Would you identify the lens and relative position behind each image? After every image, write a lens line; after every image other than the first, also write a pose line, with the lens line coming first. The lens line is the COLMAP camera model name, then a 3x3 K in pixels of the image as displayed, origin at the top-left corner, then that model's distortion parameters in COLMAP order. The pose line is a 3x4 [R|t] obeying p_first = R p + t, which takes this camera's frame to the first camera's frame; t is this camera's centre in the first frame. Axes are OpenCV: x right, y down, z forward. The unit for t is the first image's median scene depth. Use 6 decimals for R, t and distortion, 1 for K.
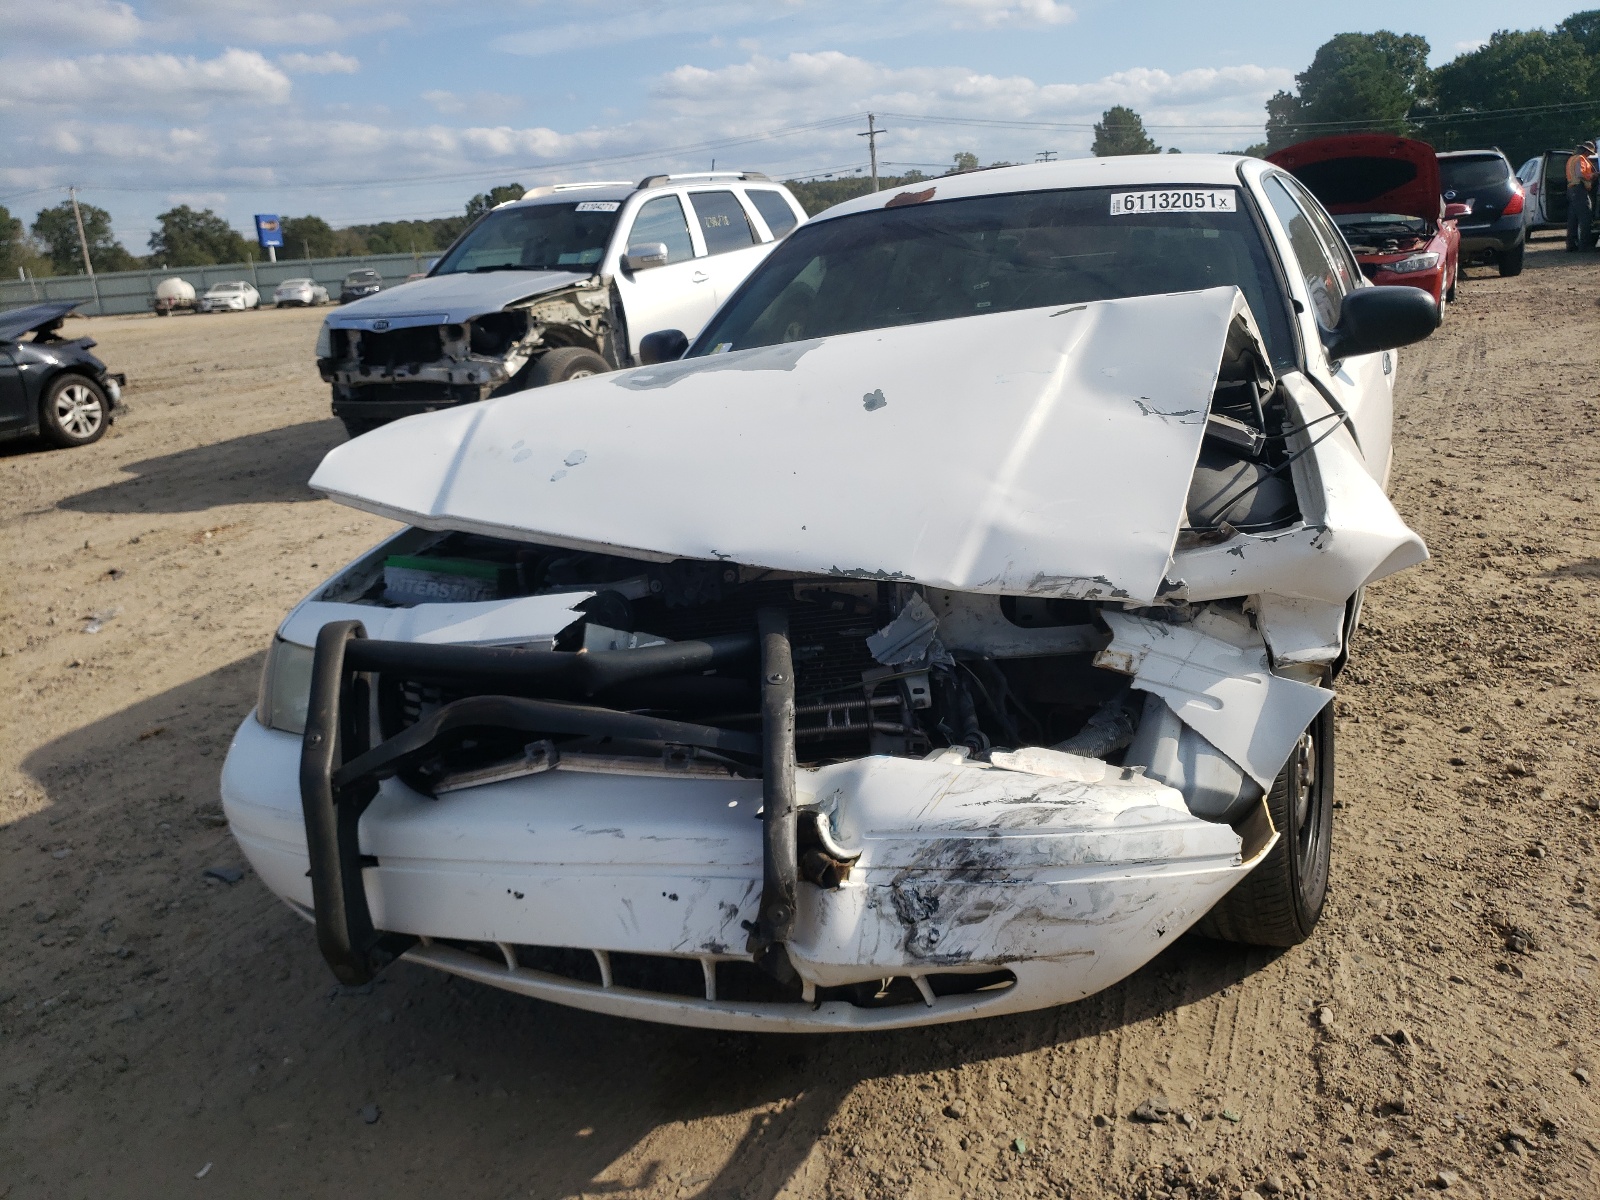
lens RADIAL K [[1507.0, 0, 798.2], [0, 1507.0, 596.9], [0, 0, 1]] dist [0.019971, 0.000000]
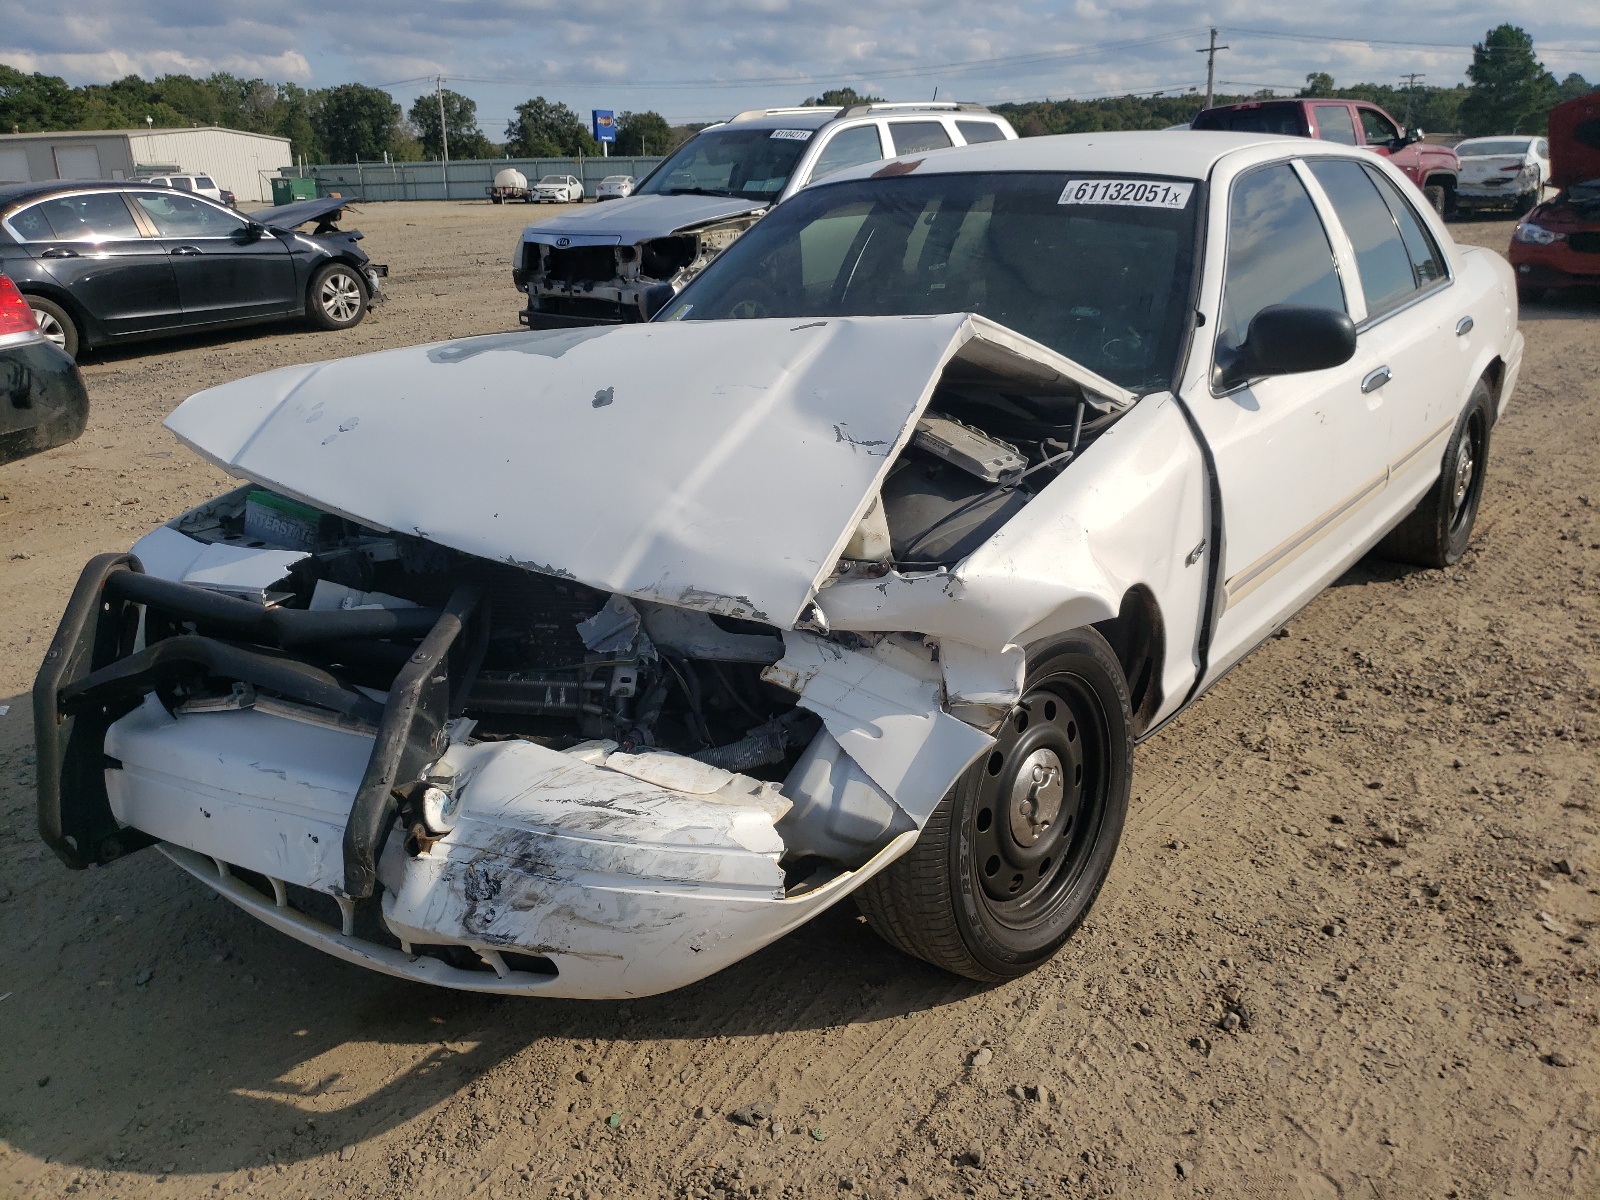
lens RADIAL K [[1507.0, 0, 795.3], [0, 1507.0, 600.3], [0, 0, 1]] dist [0.019971, 0.000000]
pose [[0.961916, 0.122895, -0.244162, 0.444020], [-0.106230, 0.991091, 0.080340, -0.088996], [0.251860, -0.051343, 0.966401, 0.024399]]
